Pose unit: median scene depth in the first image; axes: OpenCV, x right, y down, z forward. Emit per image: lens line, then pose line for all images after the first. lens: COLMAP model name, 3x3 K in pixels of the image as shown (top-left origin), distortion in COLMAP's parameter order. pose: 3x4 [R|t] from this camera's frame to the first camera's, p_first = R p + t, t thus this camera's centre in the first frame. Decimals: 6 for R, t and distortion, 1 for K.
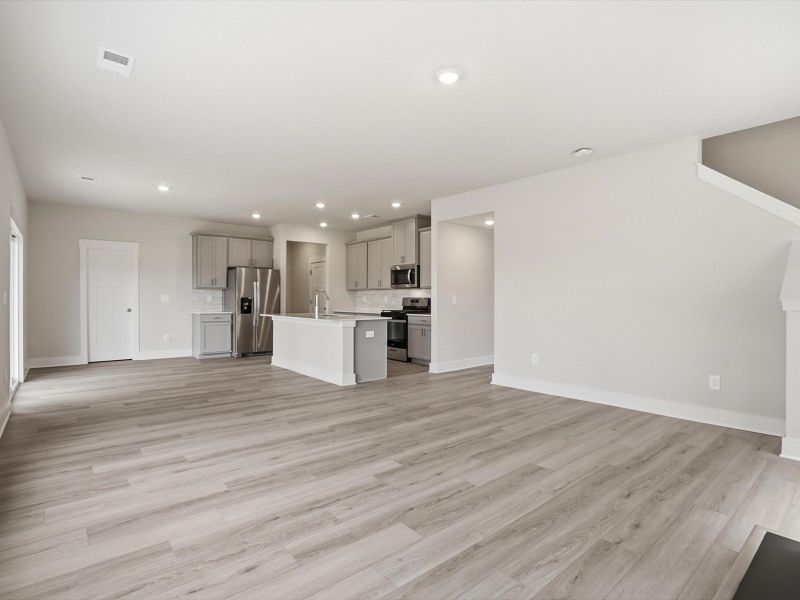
lens RADIAL K [[431.8, 0, 397.6], [0, 431.8, 299.1], [0, 0, 1]] dist [-0.004557, 0.001070]
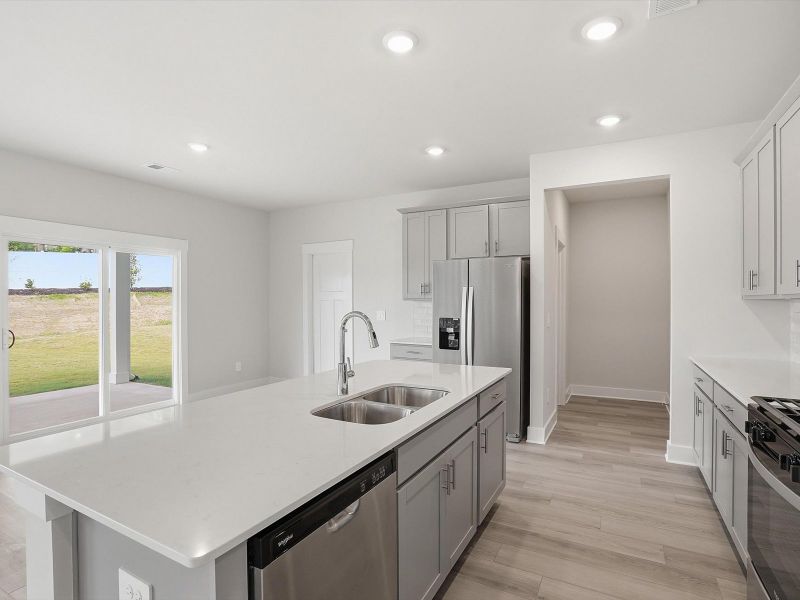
lens RADIAL K [[431.8, 0, 399.0], [0, 431.8, 301.0], [0, 0, 1]] dist [-0.004557, 0.001070]
pose [[0.355204, 0.000560, -0.934789, 0.098565], [0.003212, 0.999993, 0.001820, -0.021327], [0.934783, -0.003649, 0.355199, 0.665042]]
